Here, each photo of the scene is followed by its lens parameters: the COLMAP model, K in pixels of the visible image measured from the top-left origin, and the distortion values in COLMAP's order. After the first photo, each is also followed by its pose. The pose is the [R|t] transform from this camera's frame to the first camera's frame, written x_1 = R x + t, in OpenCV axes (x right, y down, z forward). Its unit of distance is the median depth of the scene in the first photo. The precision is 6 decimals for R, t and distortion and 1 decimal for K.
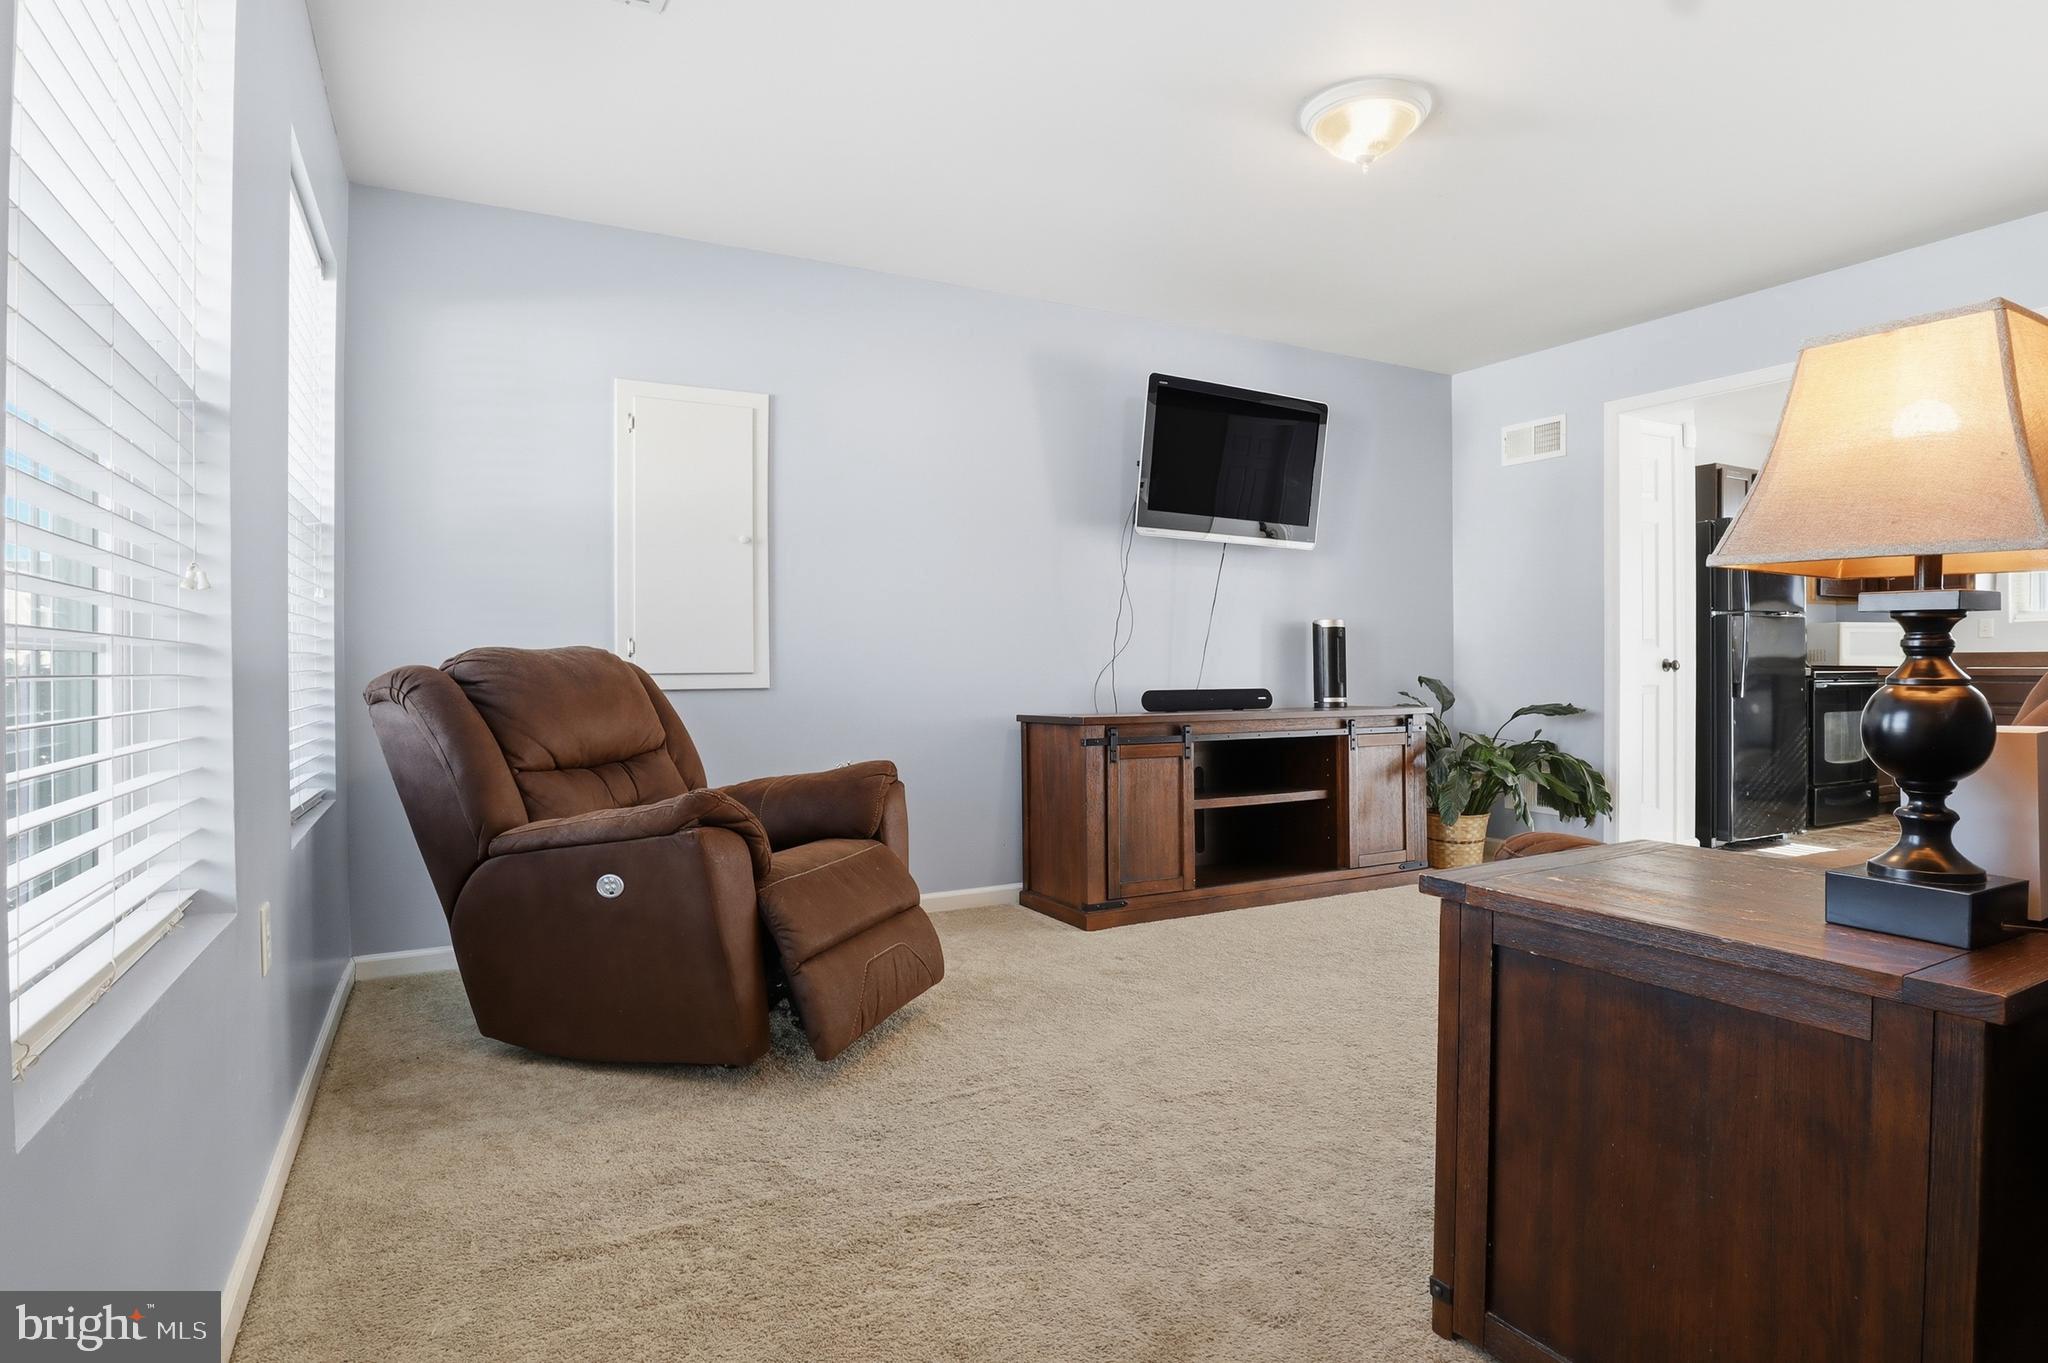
lens RADIAL K [[1055.7, 0, 1022.1], [0, 1055.7, 671.1], [0, 0, 1]] dist [-0.029449, 0.001015]
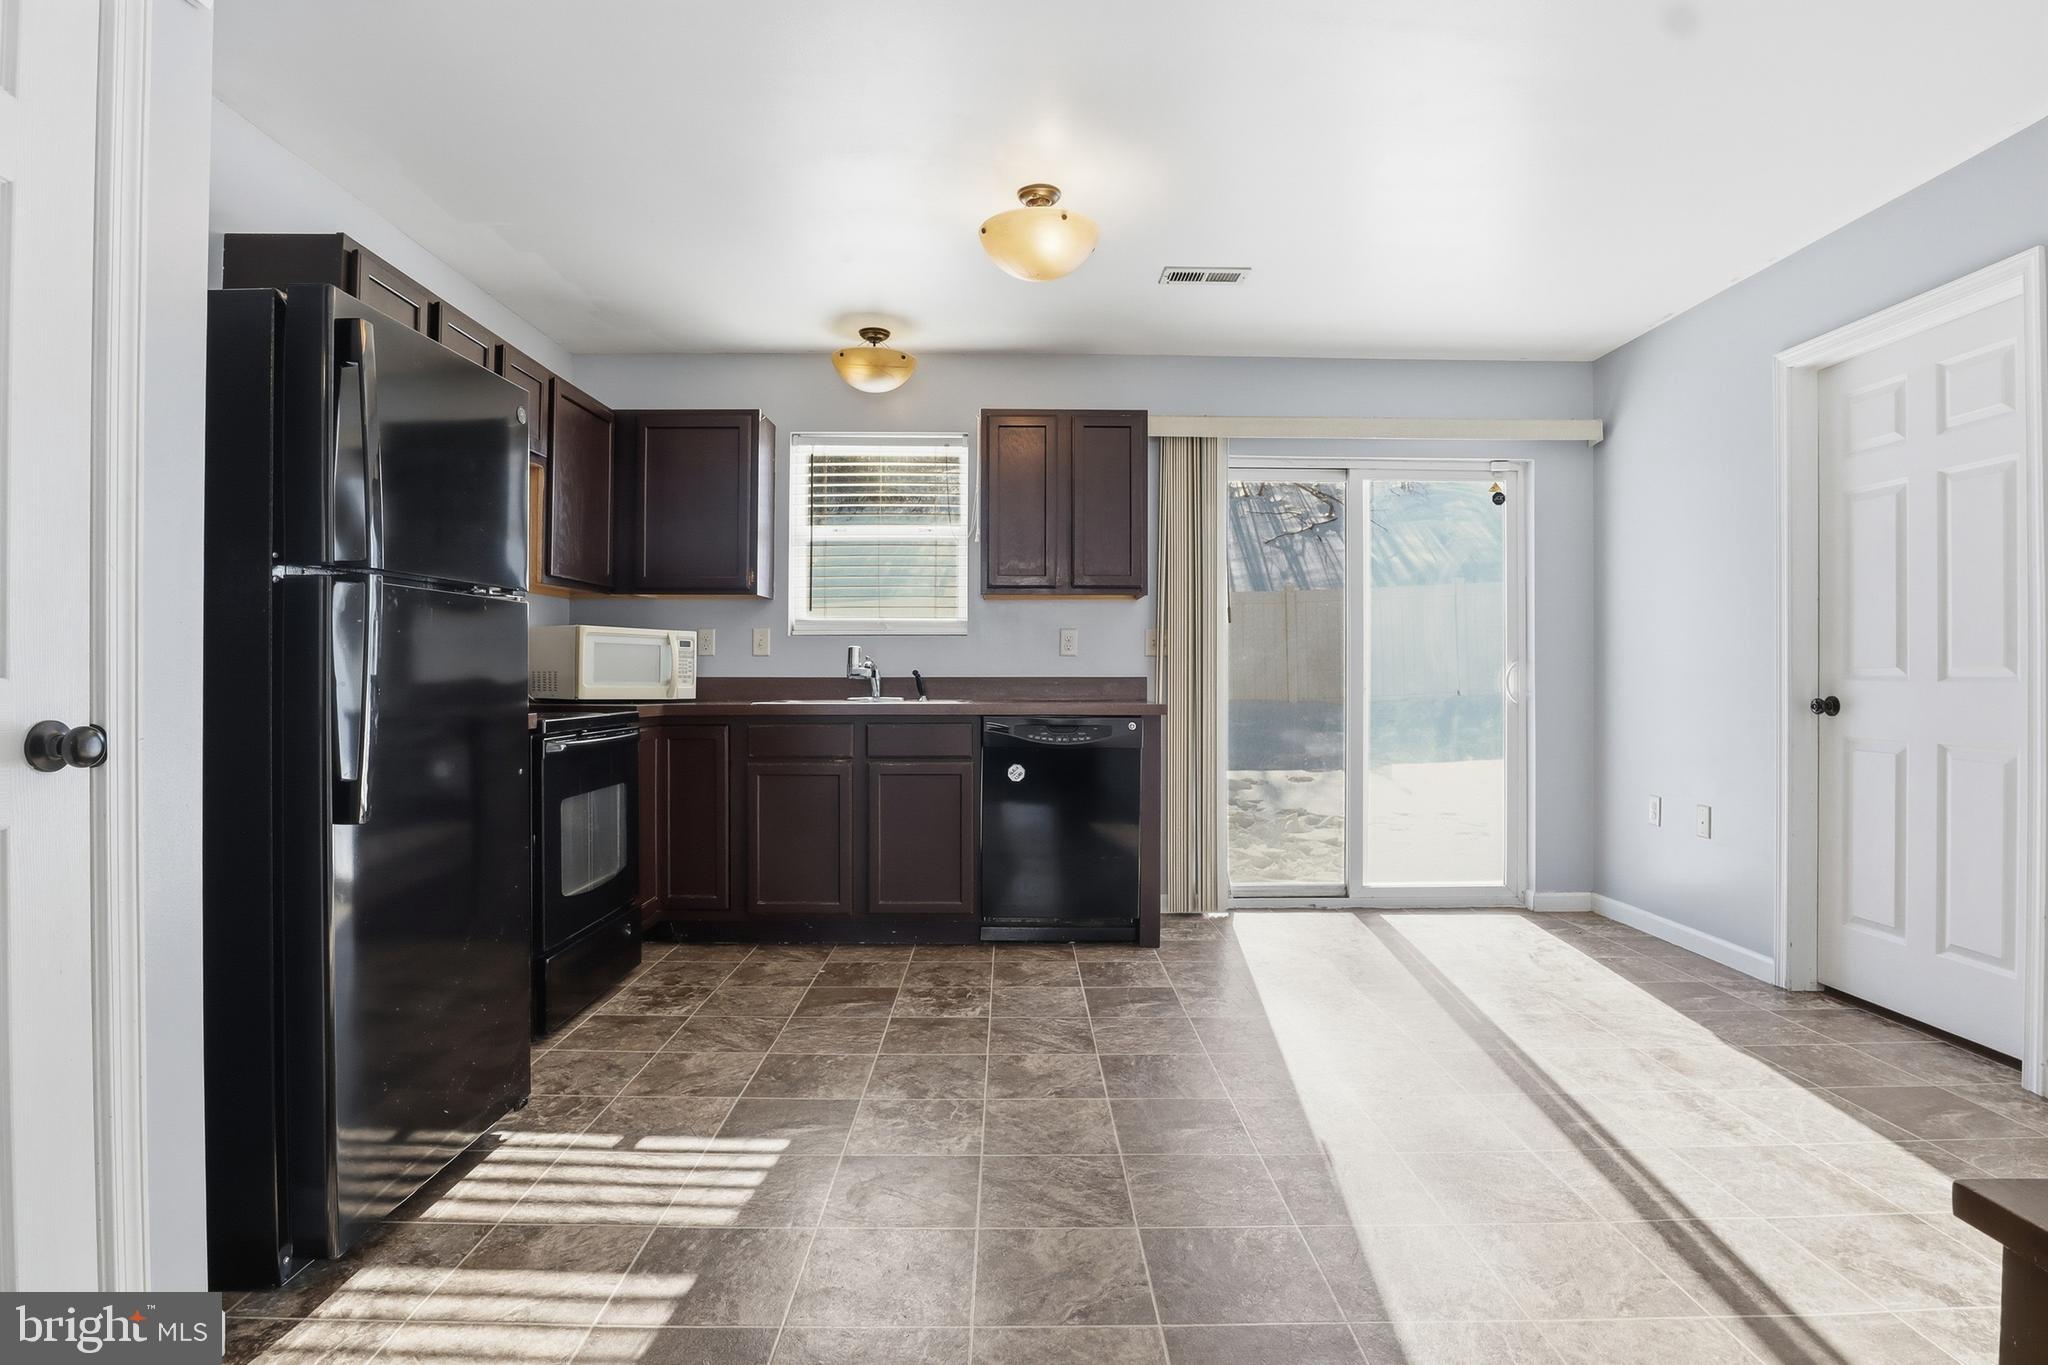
lens RADIAL K [[1055.7, 0, 1015.5], [0, 1055.7, 675.5], [0, 0, 1]] dist [-0.029449, 0.001015]
pose [[0.465023, 0.001259, 0.885298, 0.534684], [-0.000250, 0.999999, -0.001291, -0.024881], [-0.885299, 0.000378, 0.465023, 0.714176]]
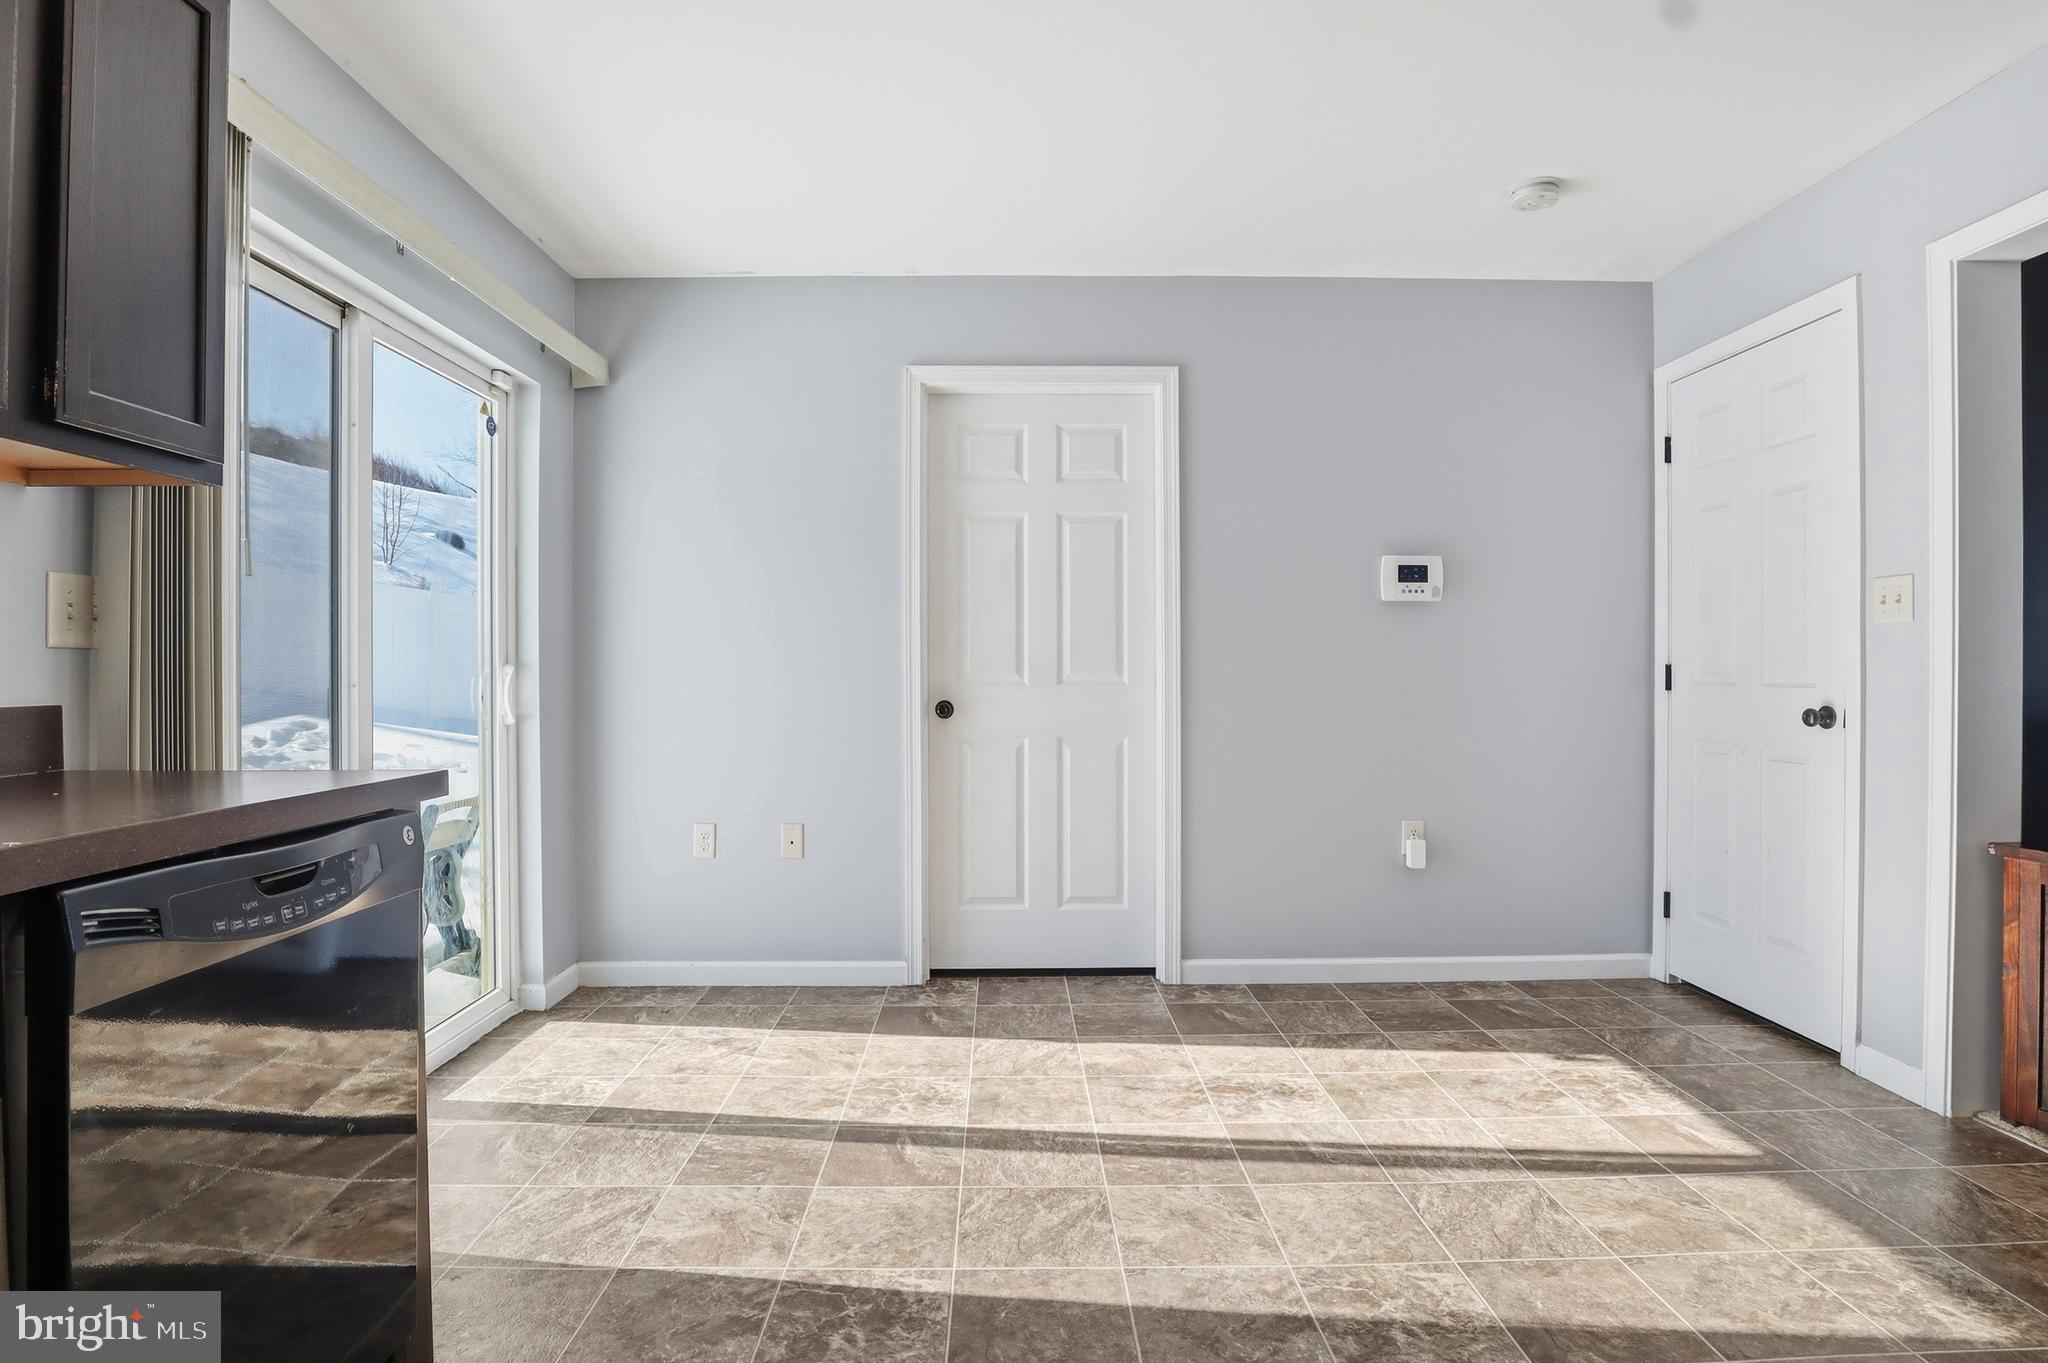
lens RADIAL K [[1055.7, 0, 1032.6], [0, 1055.7, 673.9], [0, 0, 1]] dist [-0.029449, 0.001015]
pose [[-0.884022, 0.003025, 0.467435, 0.988701], [0.008091, 0.999928, 0.008830, -0.037016], [-0.467375, 0.011588, -0.883983, 1.193699]]
